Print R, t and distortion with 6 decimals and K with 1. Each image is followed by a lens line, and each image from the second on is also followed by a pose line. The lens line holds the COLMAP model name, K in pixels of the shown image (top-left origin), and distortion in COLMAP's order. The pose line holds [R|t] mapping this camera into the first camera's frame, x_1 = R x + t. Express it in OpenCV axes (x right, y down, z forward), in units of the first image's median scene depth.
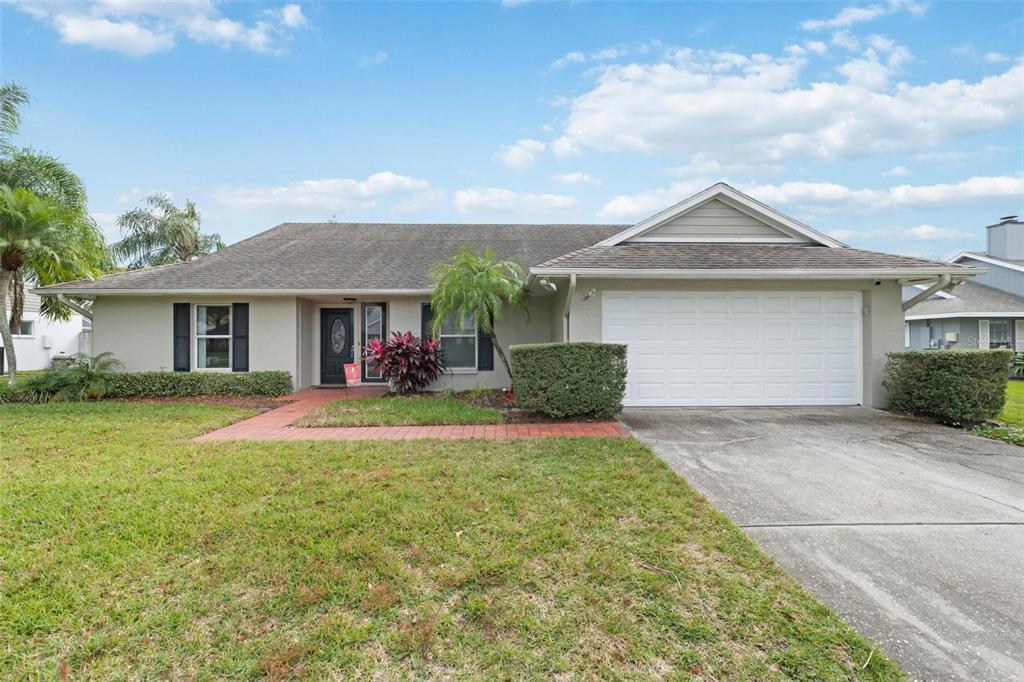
lens RADIAL K [[423.3, 0, 509.0], [0, 423.3, 344.7], [0, 0, 1]] dist [0.002892, -0.000056]
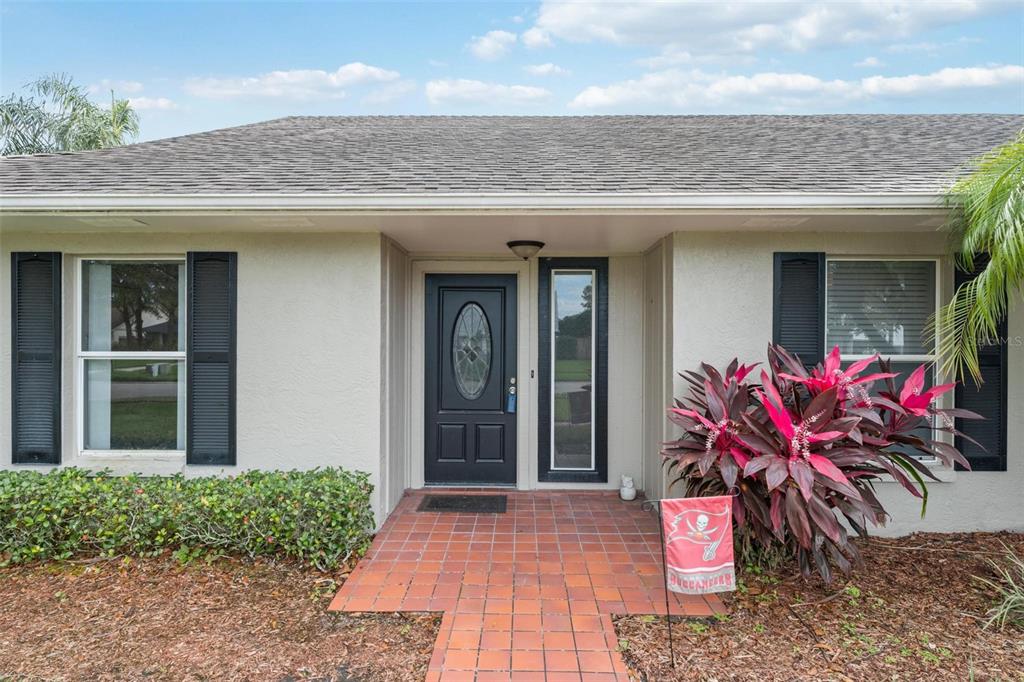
lens RADIAL K [[540.0, 0, 510.5], [0, 540.0, 342.9], [0, 0, 1]] dist [0.005615, 0.001496]
pose [[0.998831, 0.003878, -0.048185, -0.384663], [-0.003753, 0.999989, 0.002675, -0.031082], [0.048195, -0.002491, 0.998835, 0.596860]]
